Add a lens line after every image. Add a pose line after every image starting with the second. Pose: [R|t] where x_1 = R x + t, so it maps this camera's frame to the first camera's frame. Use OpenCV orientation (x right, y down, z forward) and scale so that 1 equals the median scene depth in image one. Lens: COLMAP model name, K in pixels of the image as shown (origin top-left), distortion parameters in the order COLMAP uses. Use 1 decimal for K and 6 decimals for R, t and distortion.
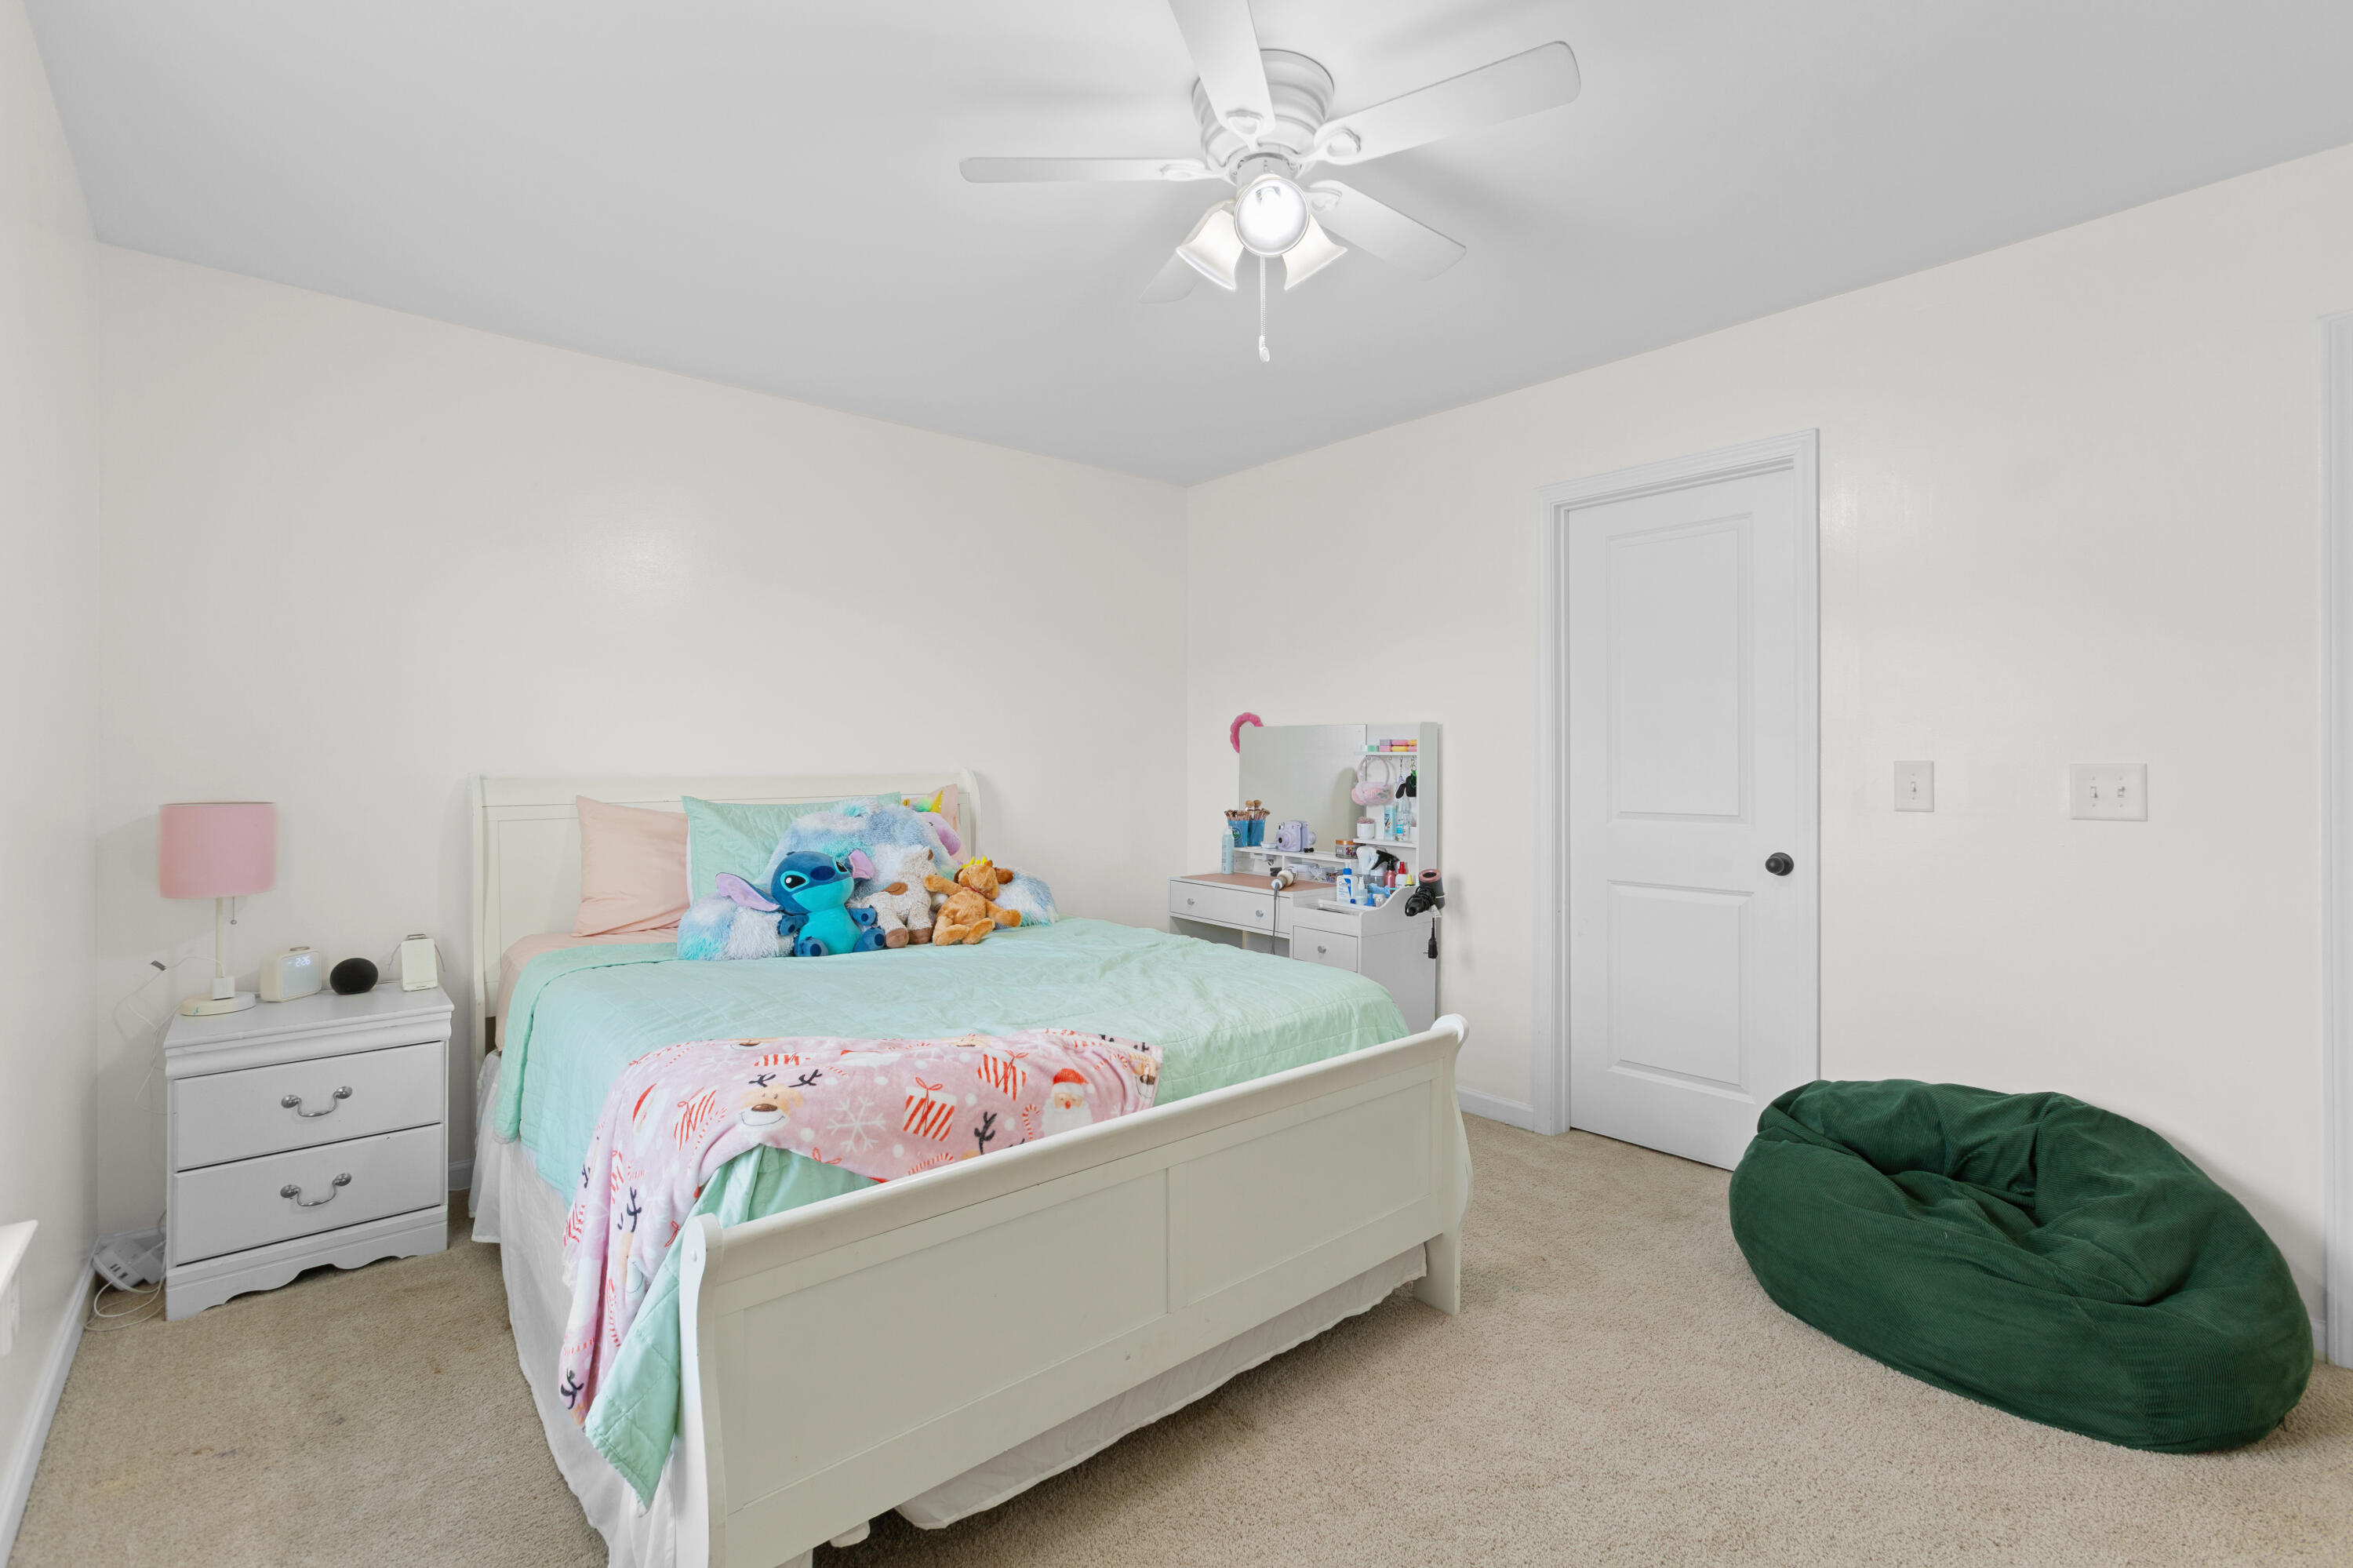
lens RADIAL K [[1044.1, 0, 1182.5], [0, 1044.1, 759.7], [0, 0, 1]] dist [-0.020960, 0.015582]
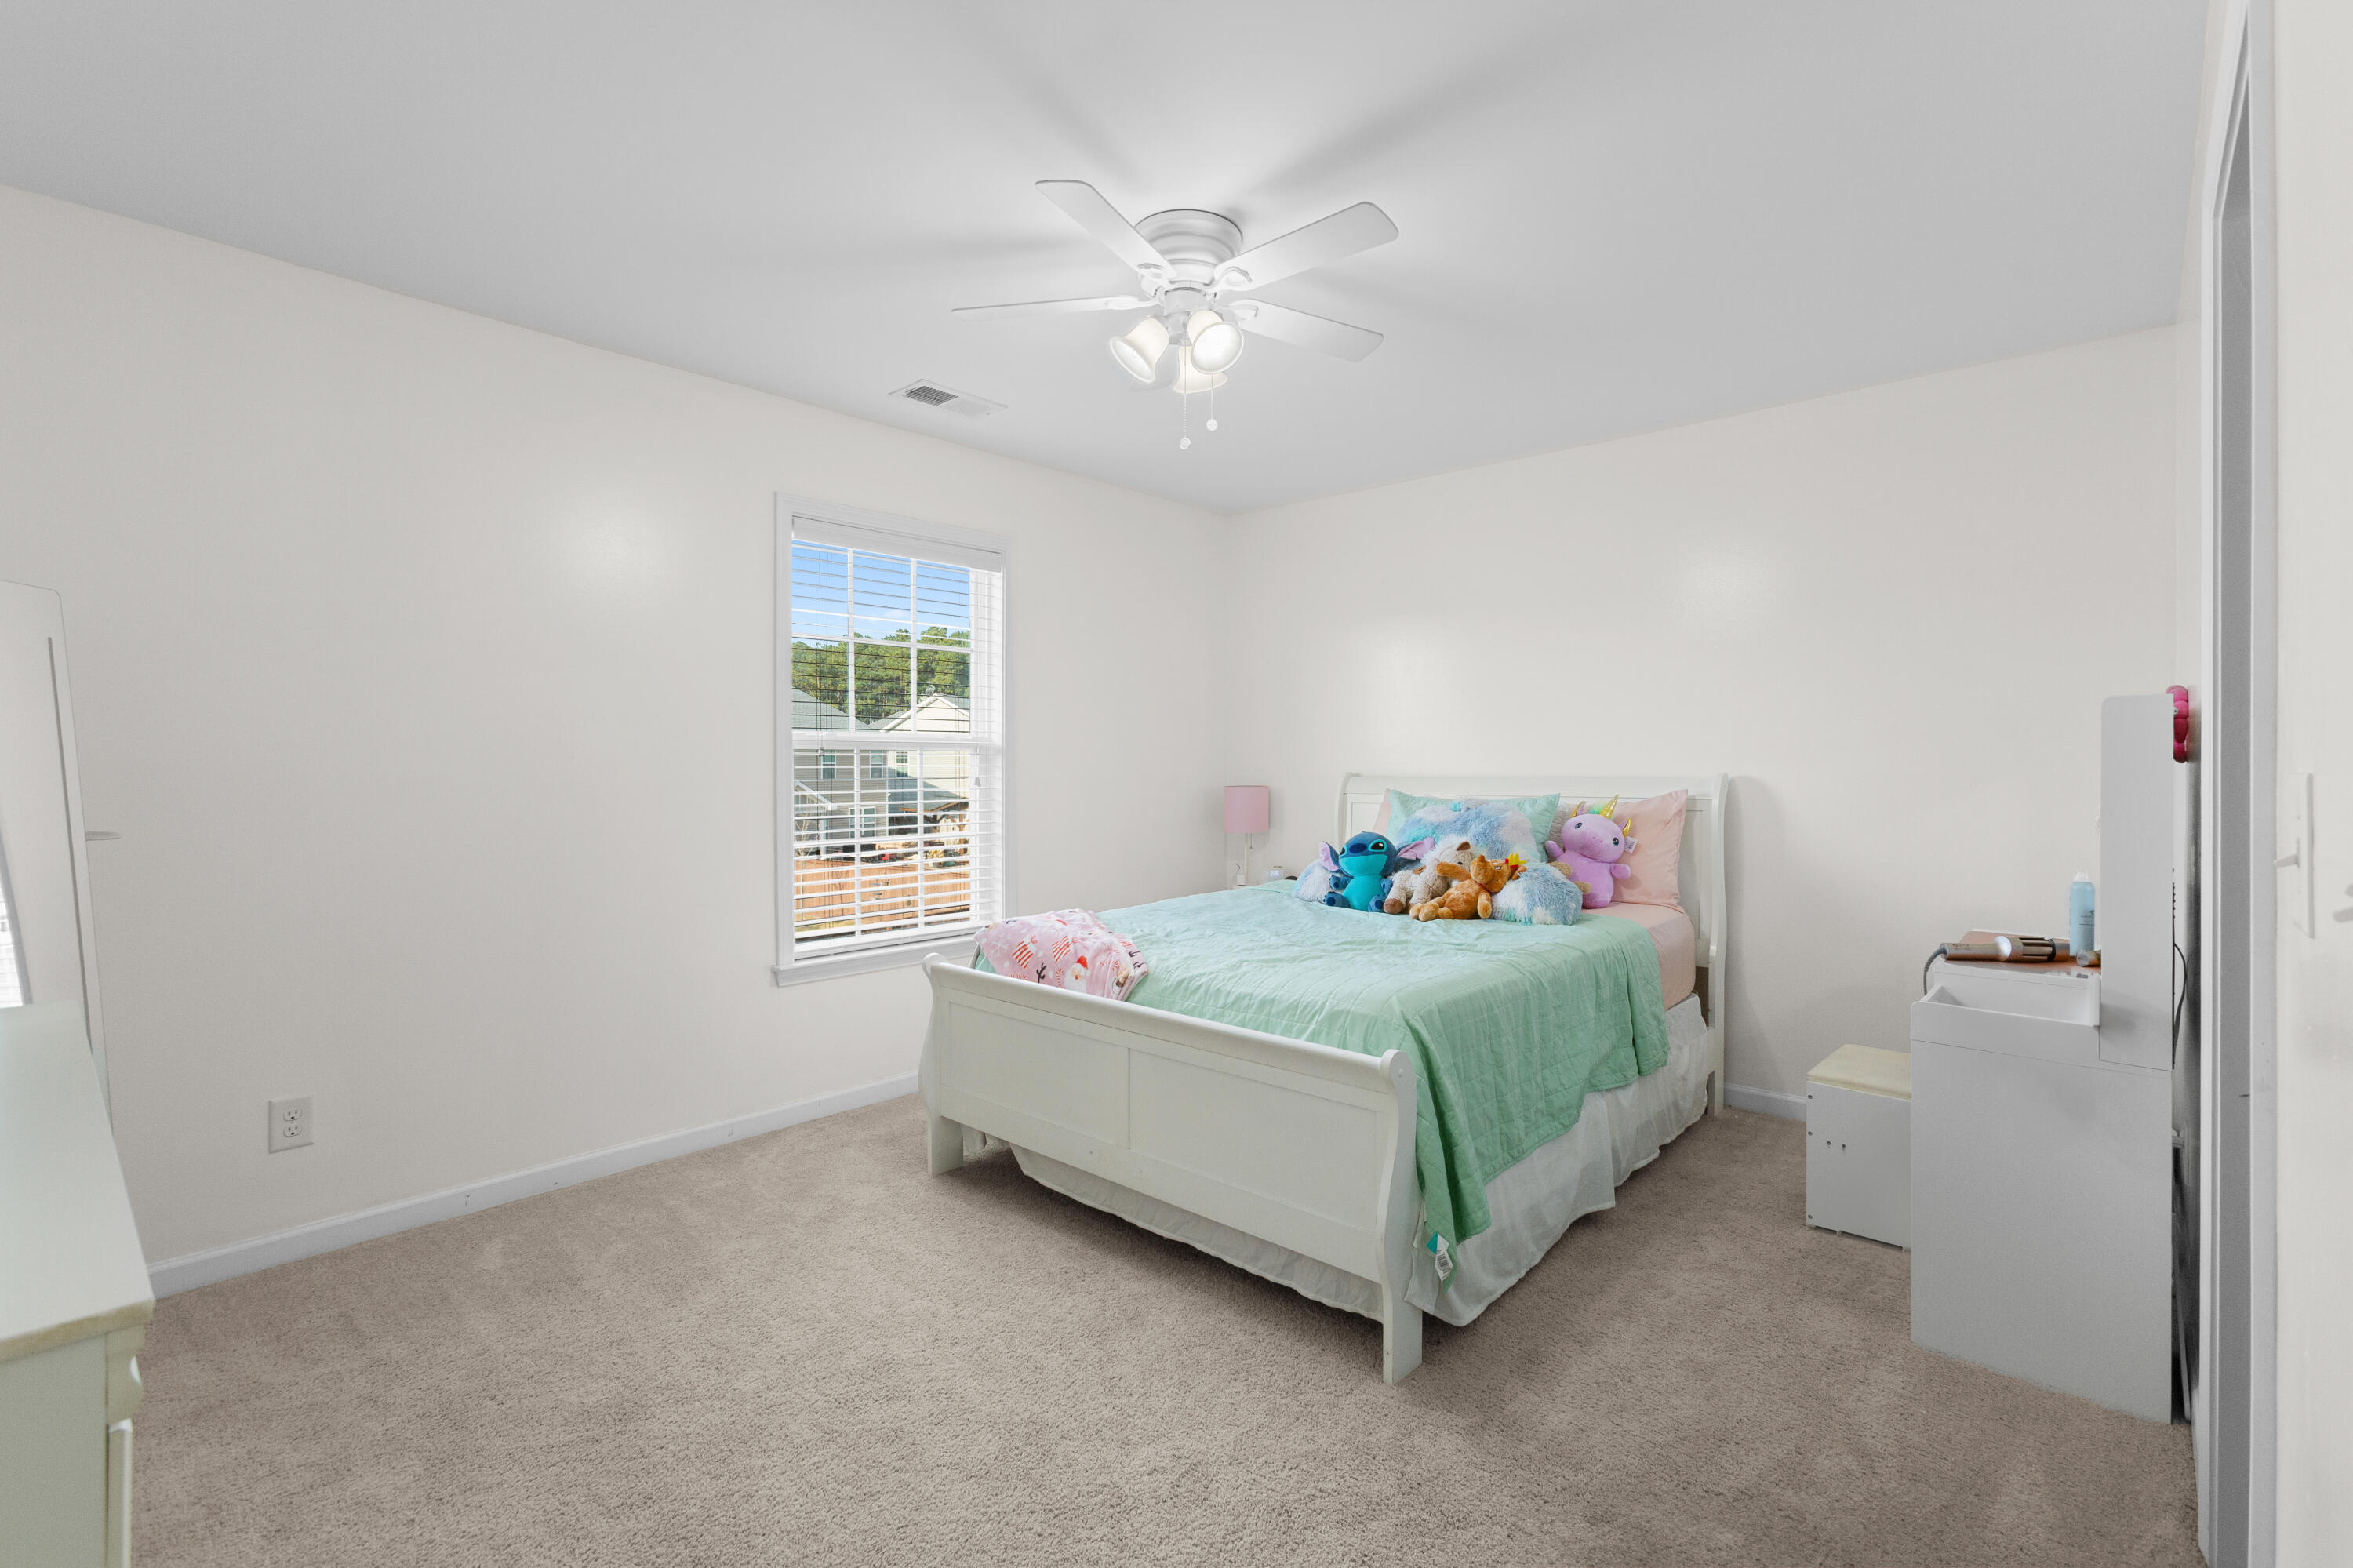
lens RADIAL K [[1044.1, 0, 1182.5], [0, 1044.1, 759.7], [0, 0, 1]] dist [-0.020960, 0.015582]
pose [[0.120652, -0.003099, -0.992690, 1.372998], [0.003908, 0.999989, -0.002646, -0.004497], [0.992687, -0.003560, 0.120663, 0.865300]]
